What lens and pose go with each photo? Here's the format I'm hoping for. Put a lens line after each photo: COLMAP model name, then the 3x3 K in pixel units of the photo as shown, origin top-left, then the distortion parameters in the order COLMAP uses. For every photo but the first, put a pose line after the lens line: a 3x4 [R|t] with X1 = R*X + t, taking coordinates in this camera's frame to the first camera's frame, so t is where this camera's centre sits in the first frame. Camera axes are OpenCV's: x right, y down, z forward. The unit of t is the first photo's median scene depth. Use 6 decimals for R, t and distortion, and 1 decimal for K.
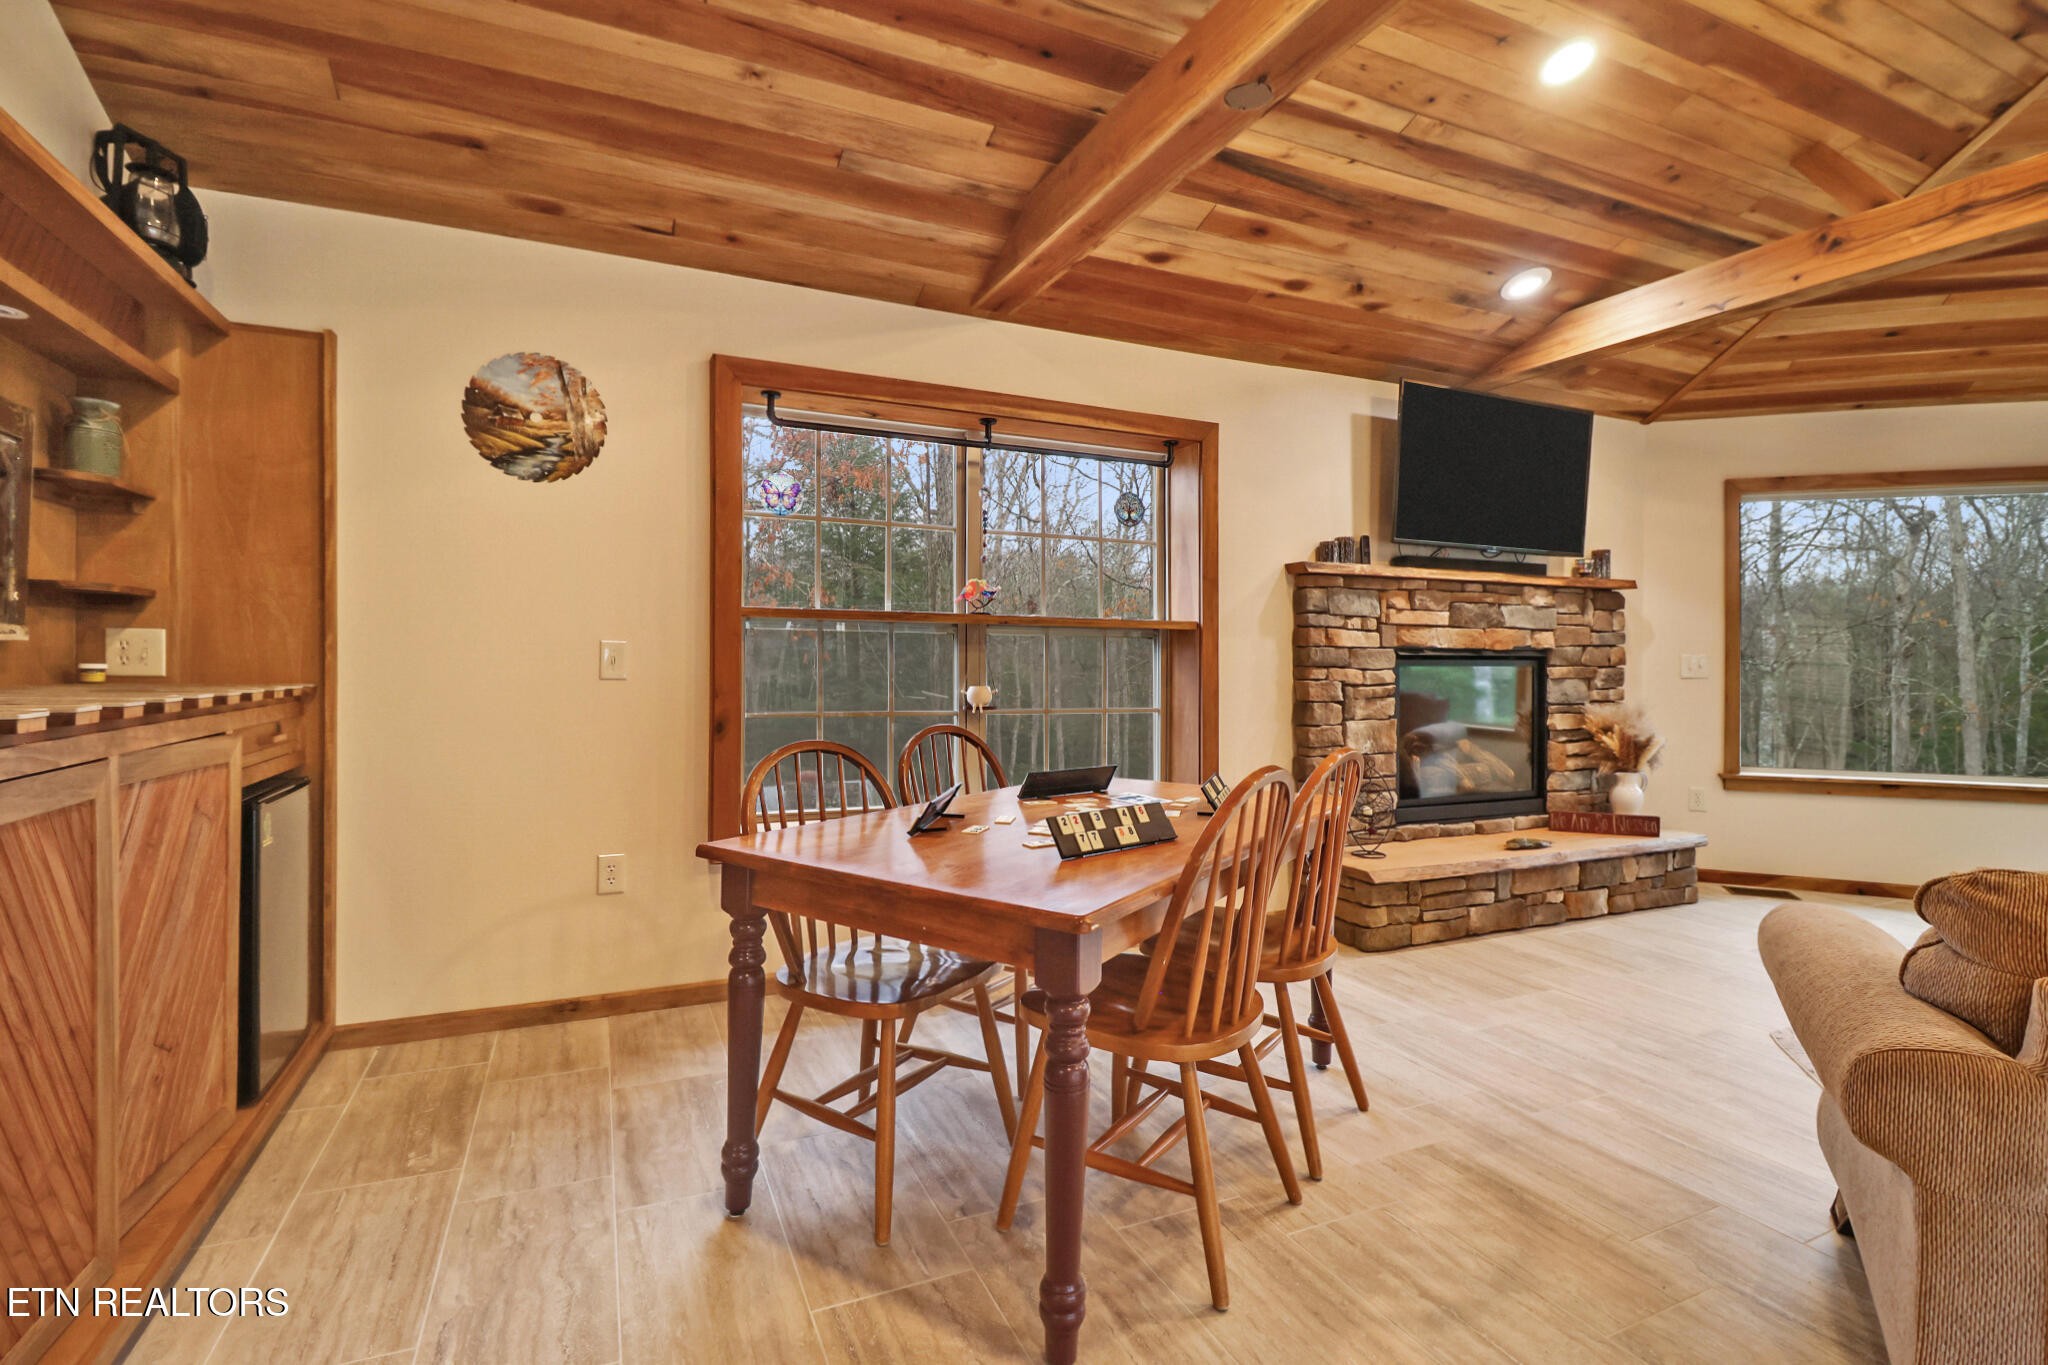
lens RADIAL K [[958.8, 0, 1039.4], [0, 958.8, 647.3], [0, 0, 1]] dist [0.001781, -0.015990]
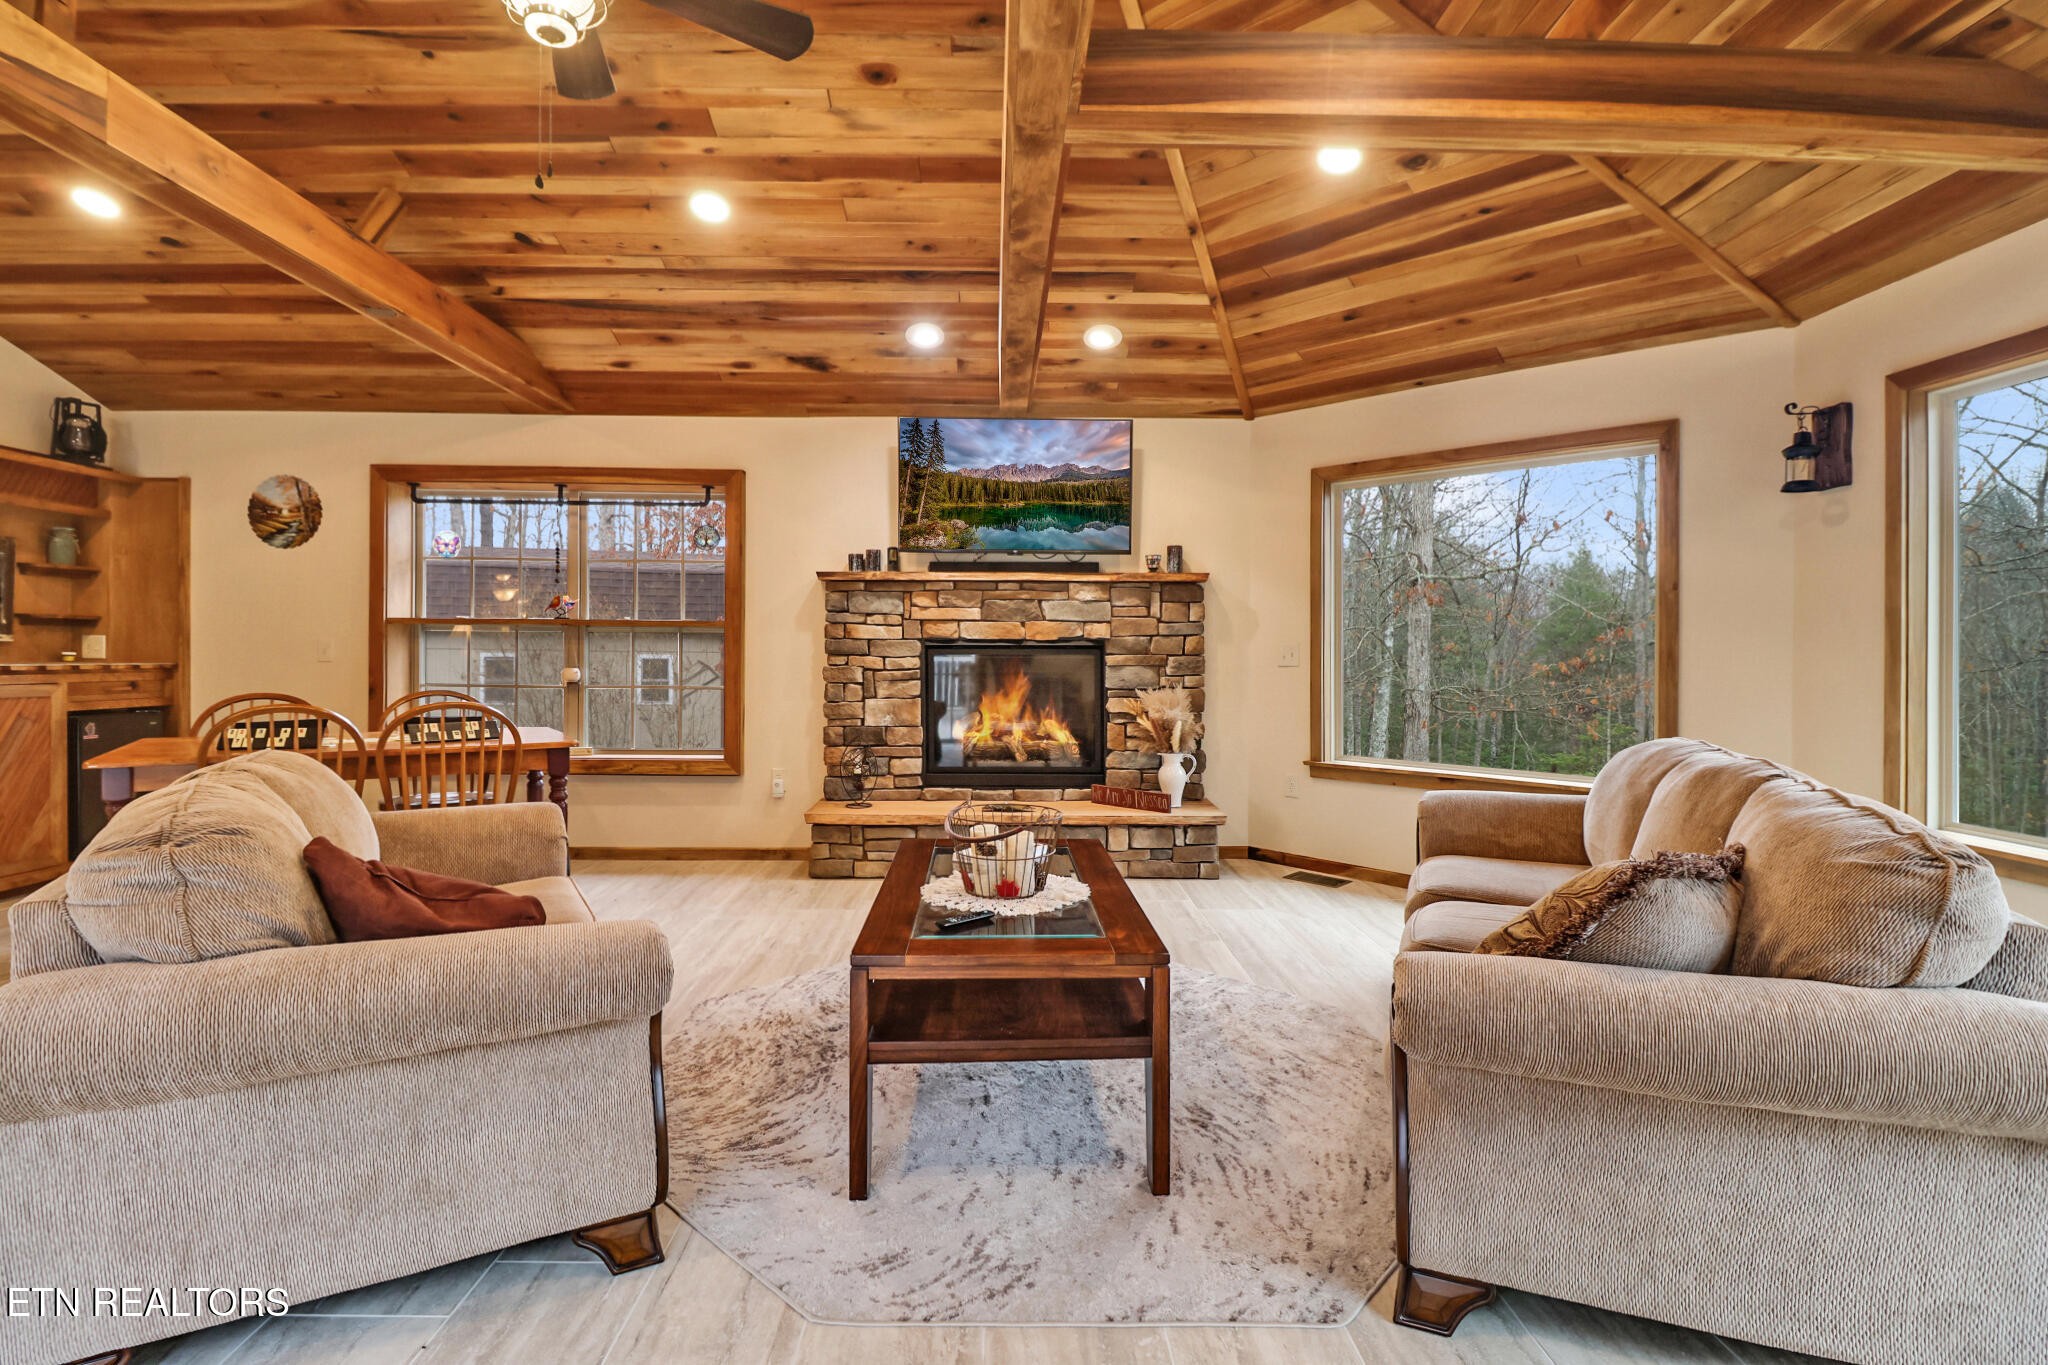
lens RADIAL K [[958.8, 0, 1039.4], [0, 958.8, 647.3], [0, 0, 1]] dist [0.001781, -0.015990]
pose [[0.922266, -0.006843, -0.386496, 0.986321], [0.007183, 0.999974, -0.000563, 0.012674], [0.386490, -0.002257, 0.922291, -0.051559]]
